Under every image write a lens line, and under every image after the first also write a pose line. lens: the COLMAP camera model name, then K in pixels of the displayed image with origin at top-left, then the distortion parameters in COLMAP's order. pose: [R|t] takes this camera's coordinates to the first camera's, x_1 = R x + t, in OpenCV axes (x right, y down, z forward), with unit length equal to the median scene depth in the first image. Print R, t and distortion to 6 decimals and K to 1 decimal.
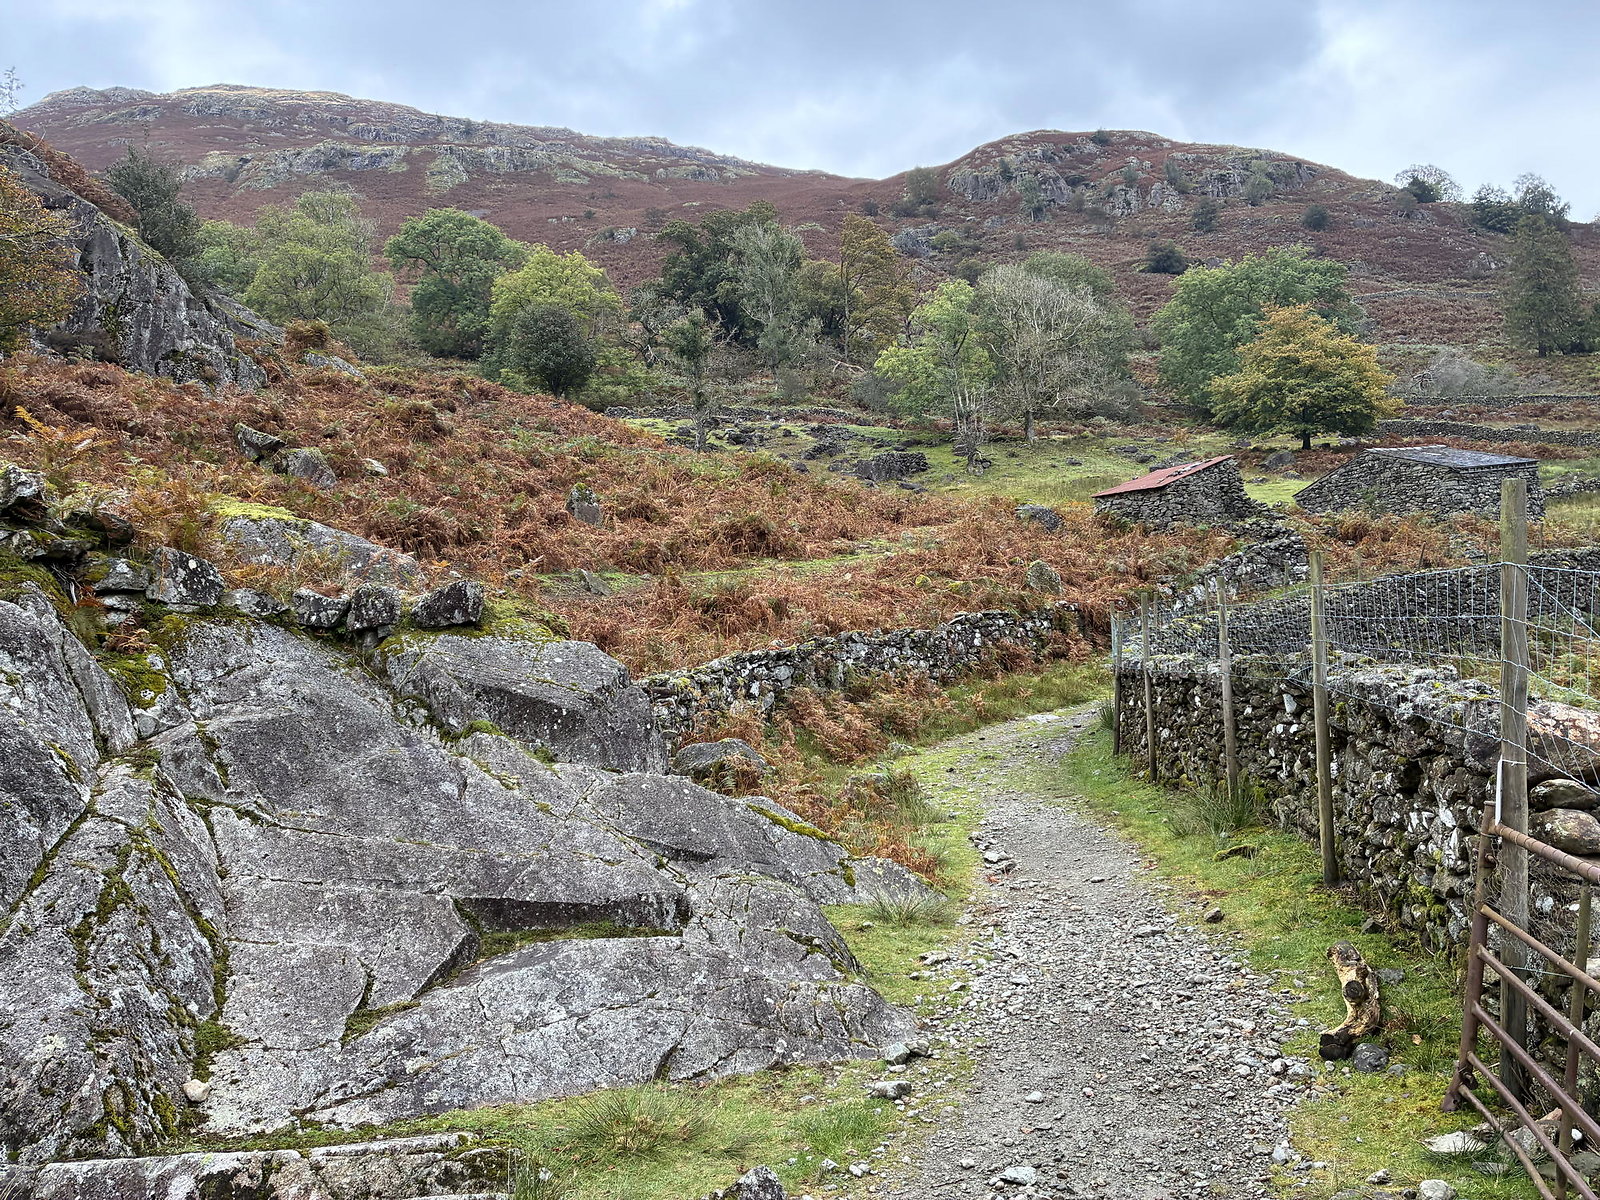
lens RADIAL K [[1205.9, 0, 811.1], [0, 1205.9, 578.7], [0, 0, 1]] dist [0.071272, -0.081897]
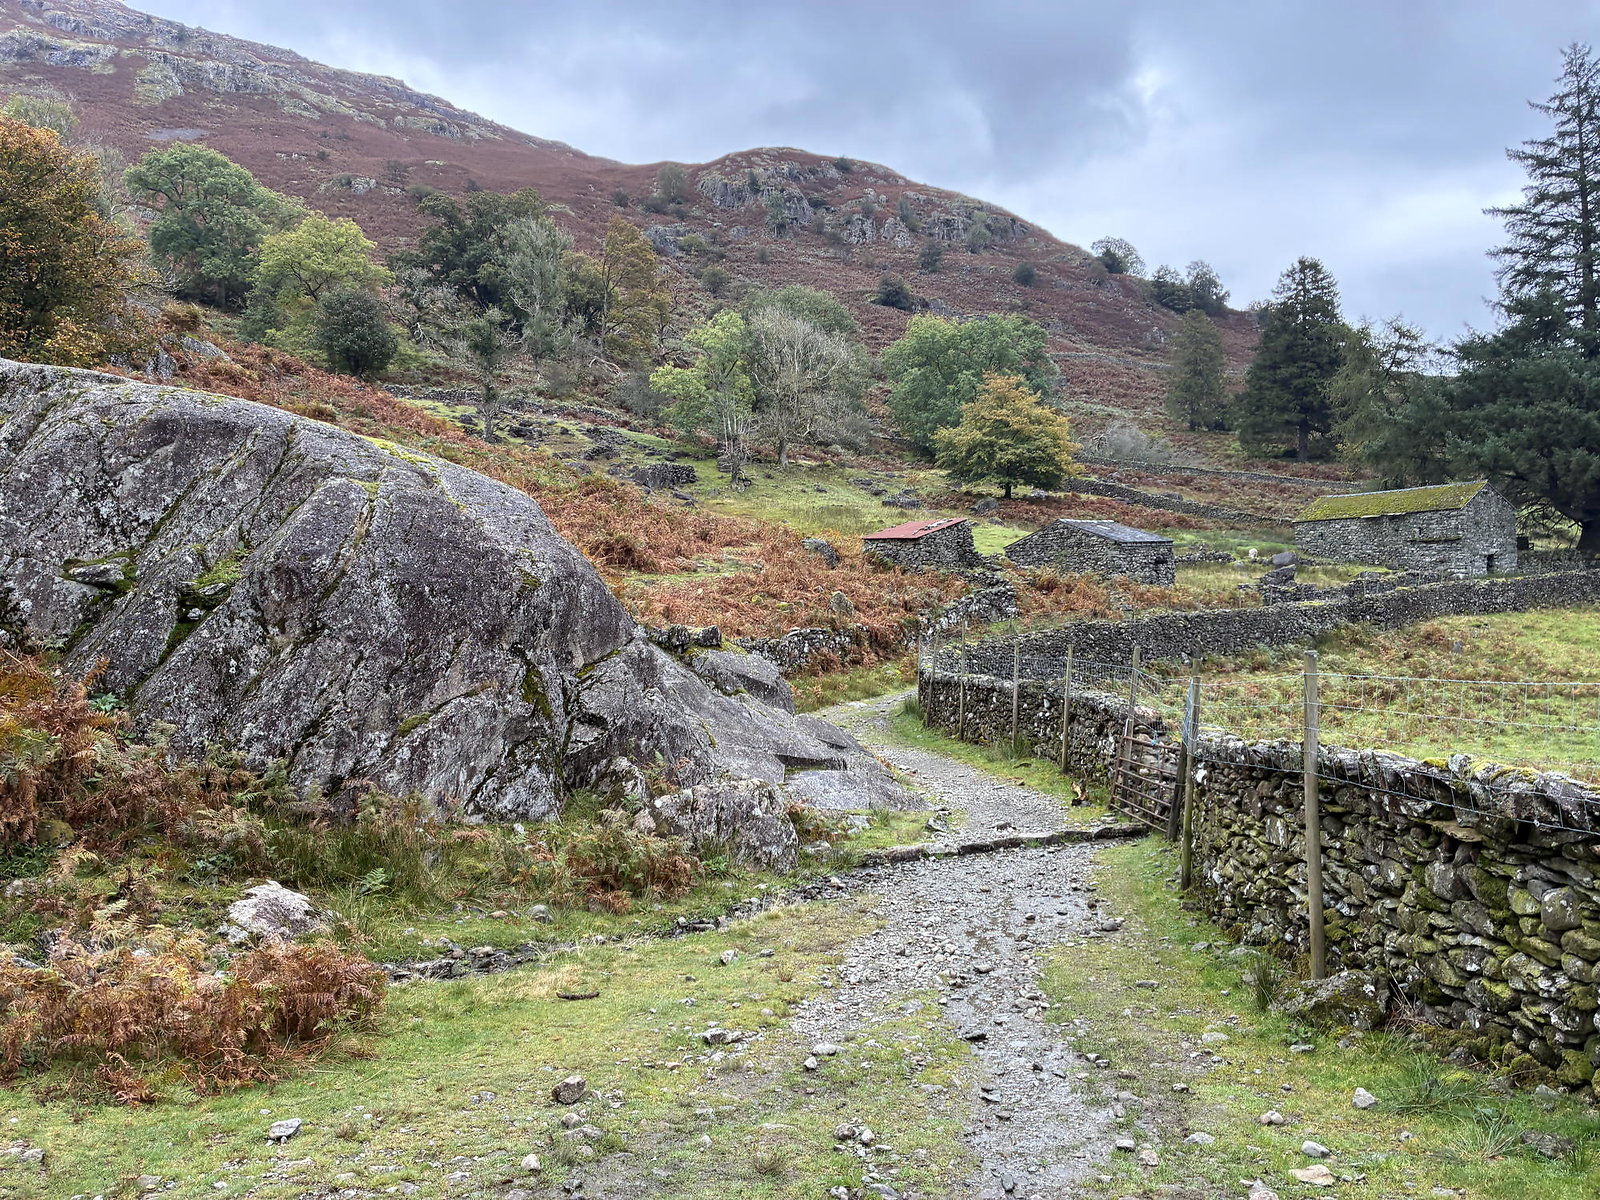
lens RADIAL K [[1205.9, 0, 791.3], [0, 1205.9, 597.1], [0, 0, 1]] dist [0.071272, -0.081897]
pose [[0.970129, 0.081844, 0.228365, -0.047042], [-0.087896, 0.995994, 0.016438, -0.007034], [-0.226105, -0.036019, 0.973437, -0.084737]]
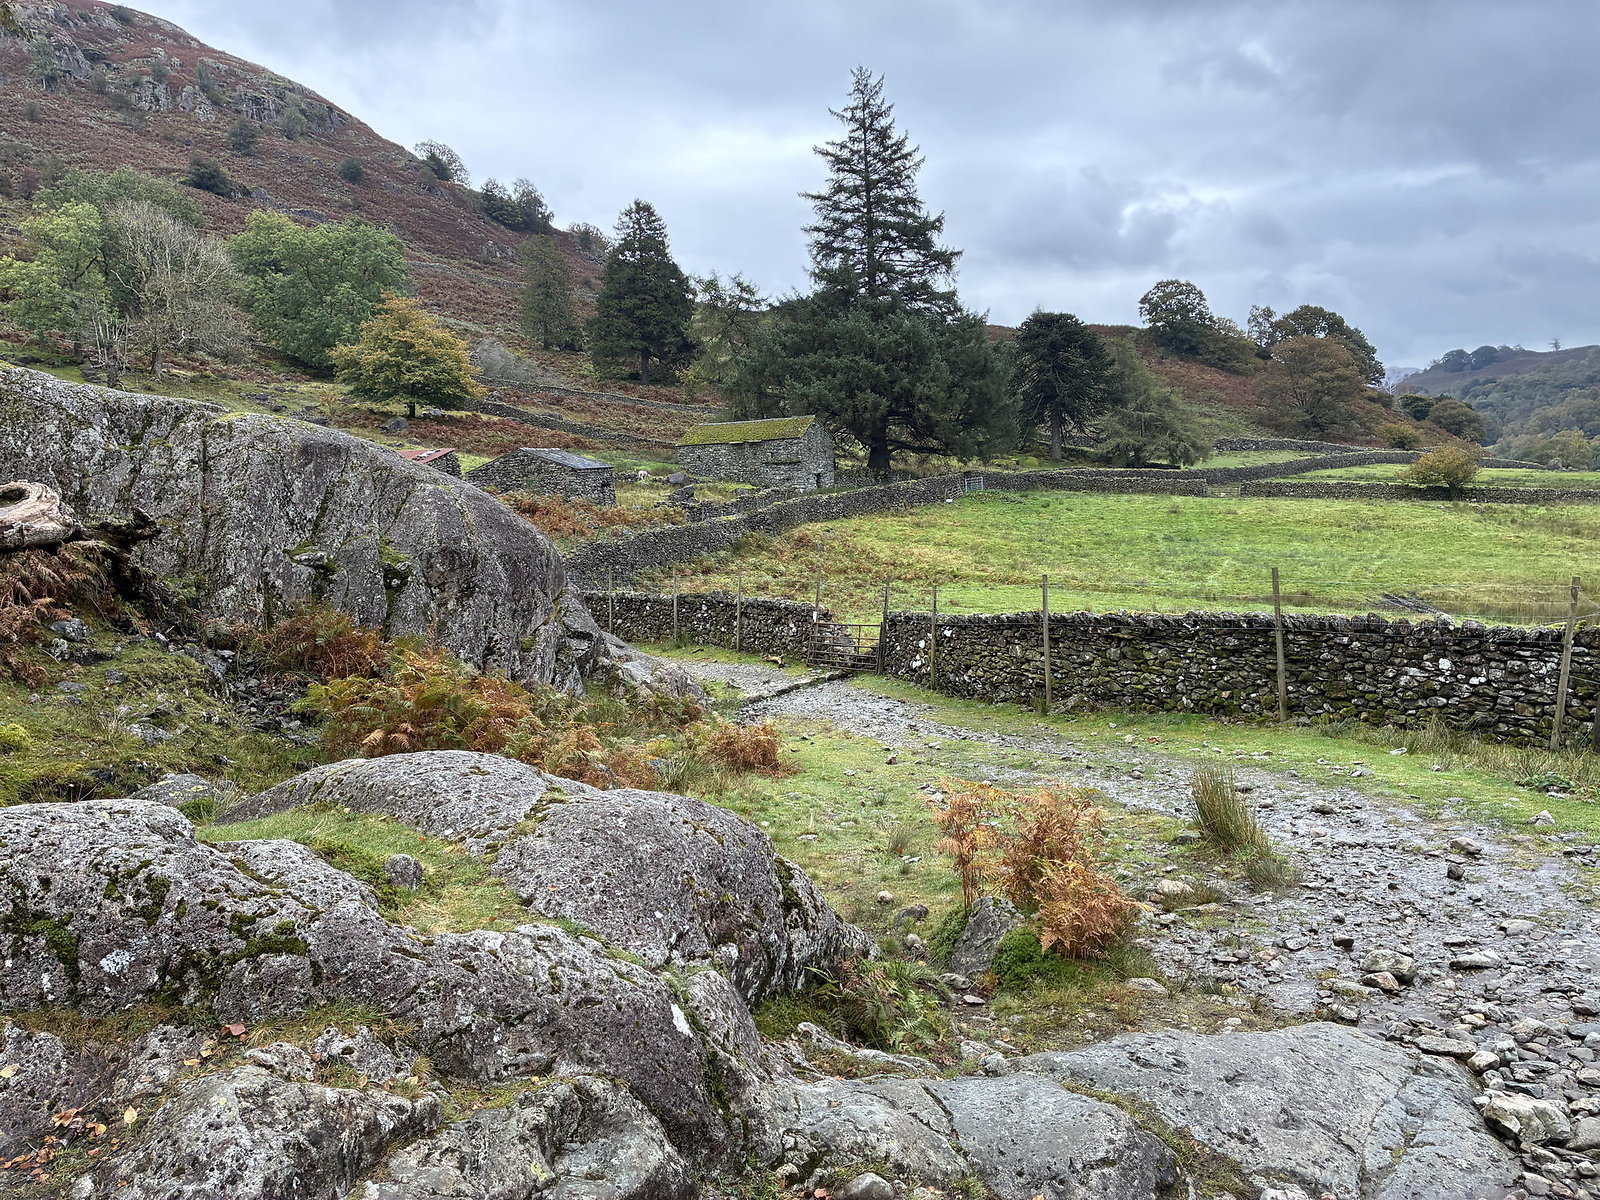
lens RADIAL K [[1205.9, 0, 788.9], [0, 1205.9, 581.3], [0, 0, 1]] dist [0.071272, -0.081897]
pose [[0.711389, 0.016081, 0.702614, -0.137029], [-0.061548, 0.997323, 0.039490, -0.008782], [-0.700098, -0.071338, 0.710475, -0.116207]]
